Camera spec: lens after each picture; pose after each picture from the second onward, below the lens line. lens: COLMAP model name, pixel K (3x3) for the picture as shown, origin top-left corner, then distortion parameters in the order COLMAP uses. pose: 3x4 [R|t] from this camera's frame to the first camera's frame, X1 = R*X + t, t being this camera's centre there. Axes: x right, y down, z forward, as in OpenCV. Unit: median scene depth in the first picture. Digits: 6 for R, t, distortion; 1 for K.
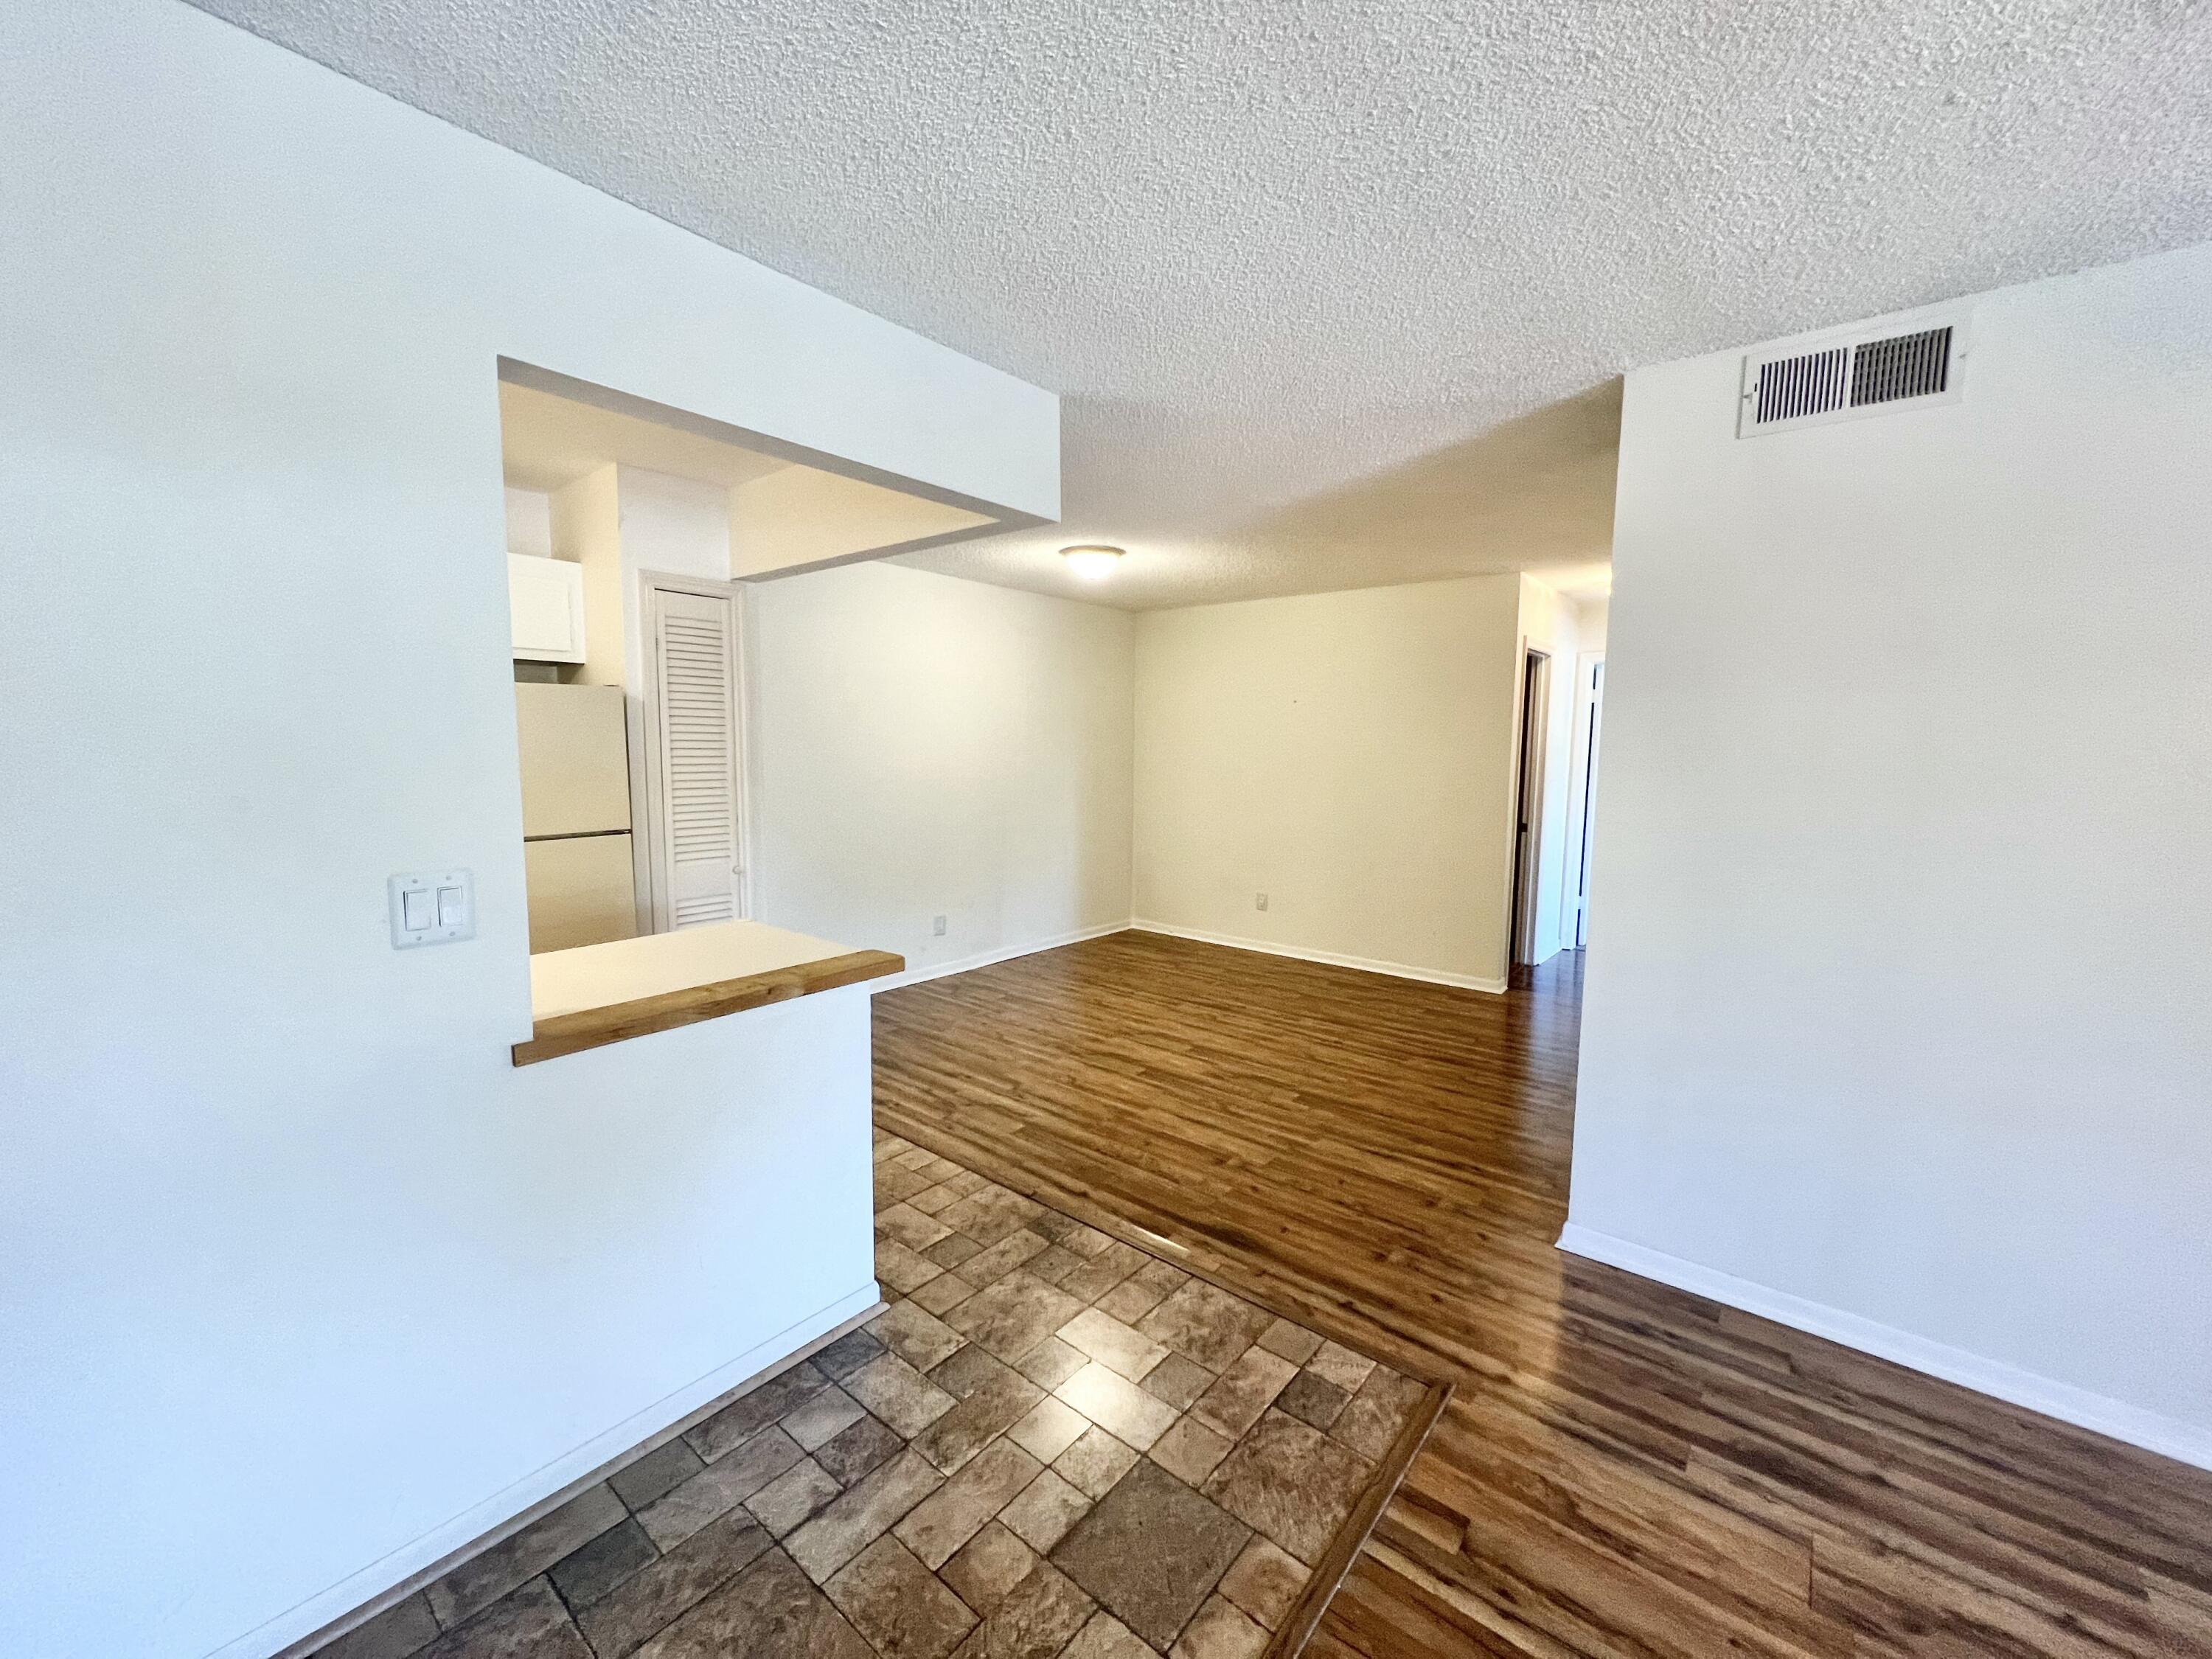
lens RADIAL K [[882.0, 0, 1102.6], [0, 882.0, 827.2], [0, 0, 1]] dist [0.000910, -0.000063]
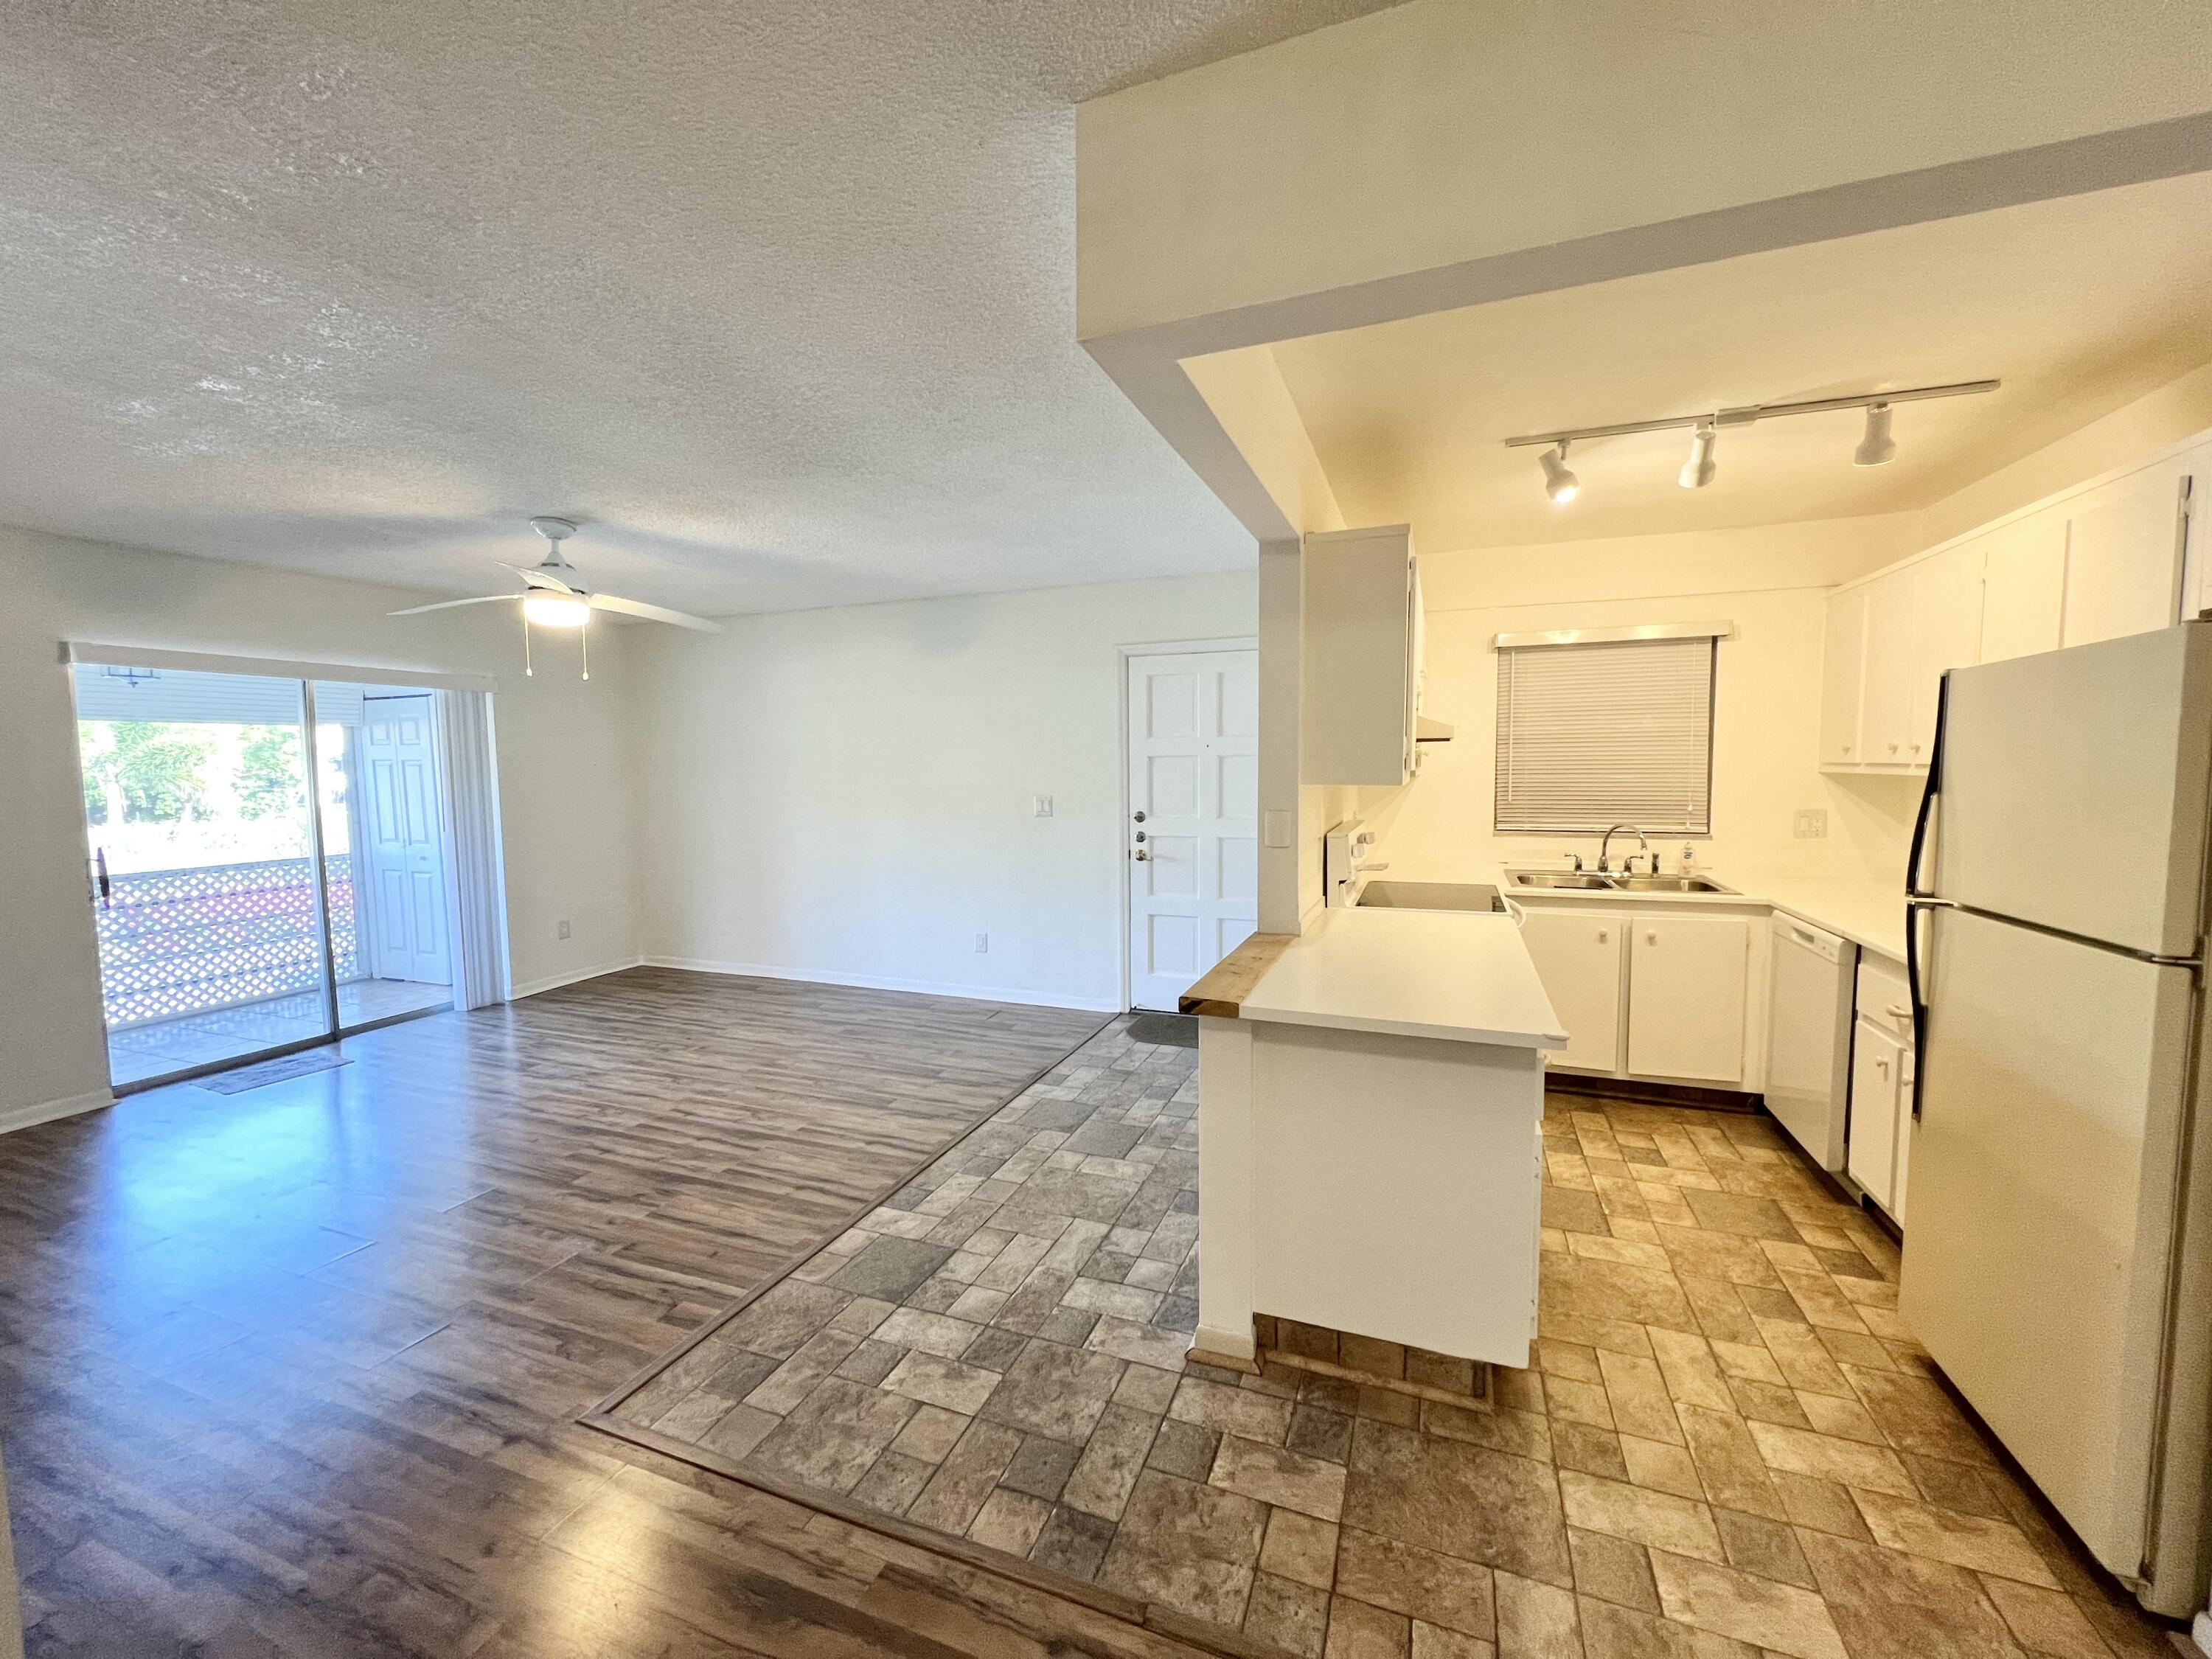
lens RADIAL K [[882.0, 0, 1101.4], [0, 882.0, 828.1], [0, 0, 1]] dist [0.000910, -0.000063]
pose [[-0.948393, 0.024498, -0.316150, 0.098367], [-0.028534, 0.986373, 0.162030, -0.125712], [0.315812, 0.162689, -0.934770, 1.351926]]
